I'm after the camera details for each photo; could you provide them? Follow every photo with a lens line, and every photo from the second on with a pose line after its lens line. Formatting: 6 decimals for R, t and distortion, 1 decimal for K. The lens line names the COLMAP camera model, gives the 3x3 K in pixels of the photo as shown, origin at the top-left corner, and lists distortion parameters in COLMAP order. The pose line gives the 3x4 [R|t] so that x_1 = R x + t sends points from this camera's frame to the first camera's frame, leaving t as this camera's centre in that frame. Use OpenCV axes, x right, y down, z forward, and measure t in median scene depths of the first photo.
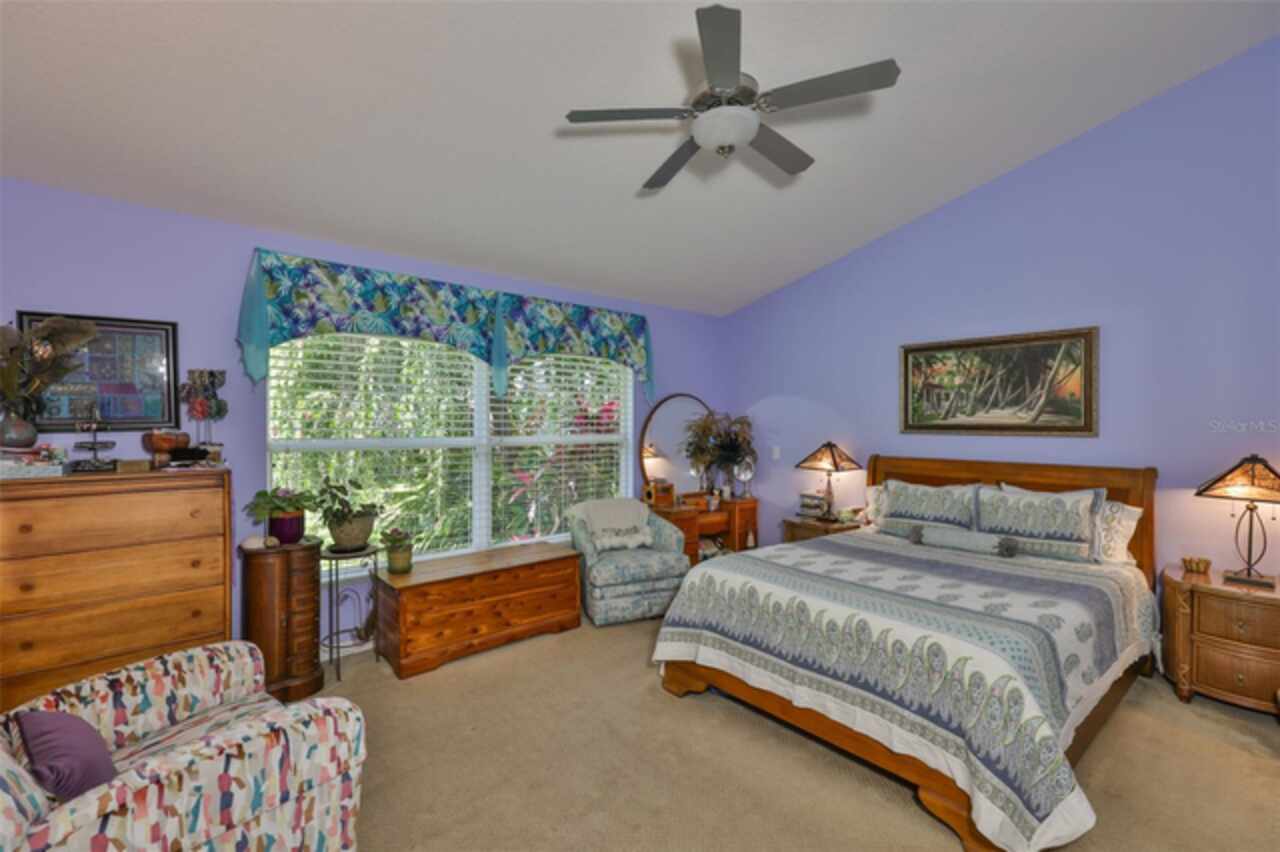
lens RADIAL K [[549.2, 0, 640.0], [0, 549.2, 426.0], [0, 0, 1]] dist [-0.001015, -0.000226]
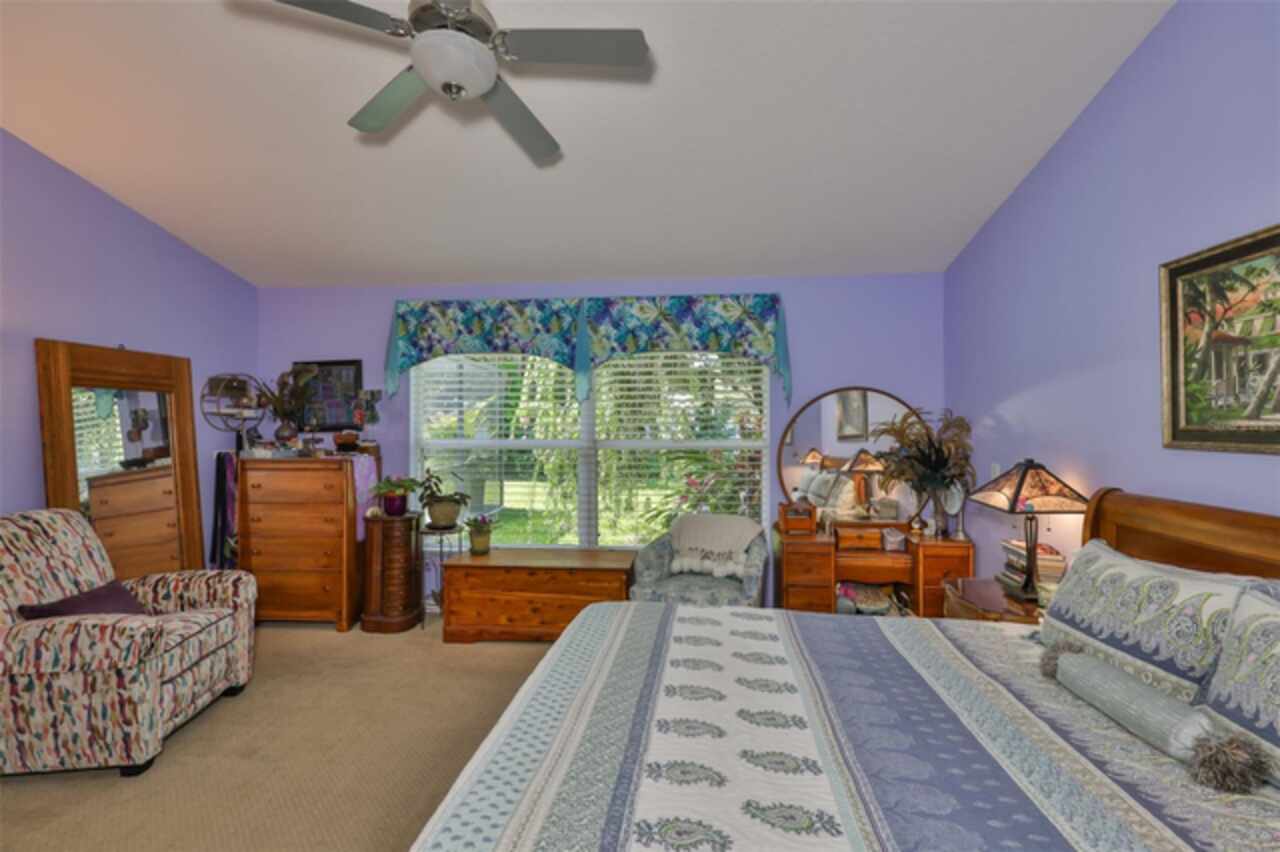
lens RADIAL K [[540.5, 0, 639.7], [0, 540.5, 425.3], [0, 0, 1]] dist [-0.000204, -0.000093]
pose [[0.693416, -0.002081, -0.720535, 0.544721], [-0.003522, 0.999974, -0.006278, -0.001662], [0.720529, 0.006891, 0.693391, 0.380447]]
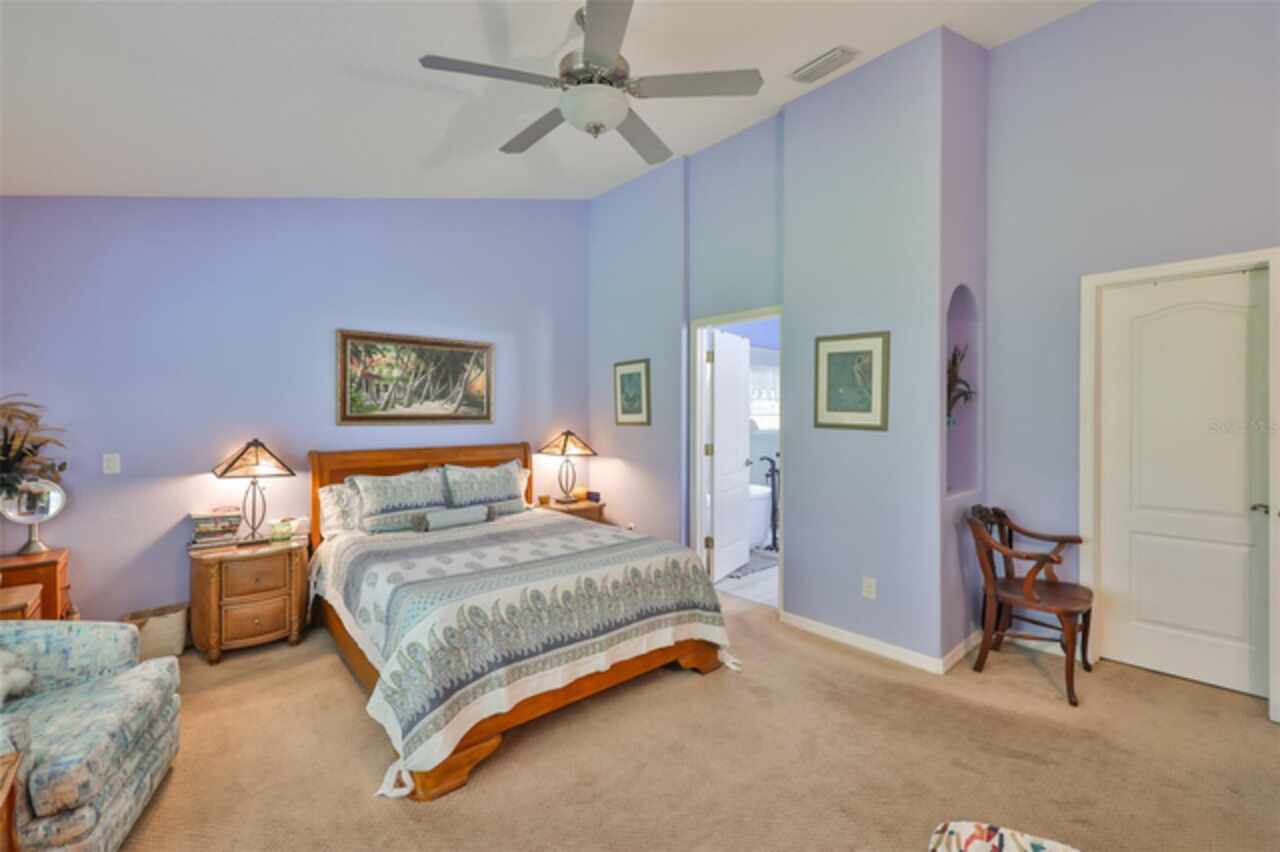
lens RADIAL K [[548.8, 0, 635.8], [0, 548.8, 419.4], [0, 0, 1]] dist [0.001209, 0.000059]
pose [[0.001412, -0.011876, 0.999928, -0.478051], [0.009055, 0.999889, 0.011863, -0.002919], [-0.999958, 0.009038, 0.001520, 0.551841]]
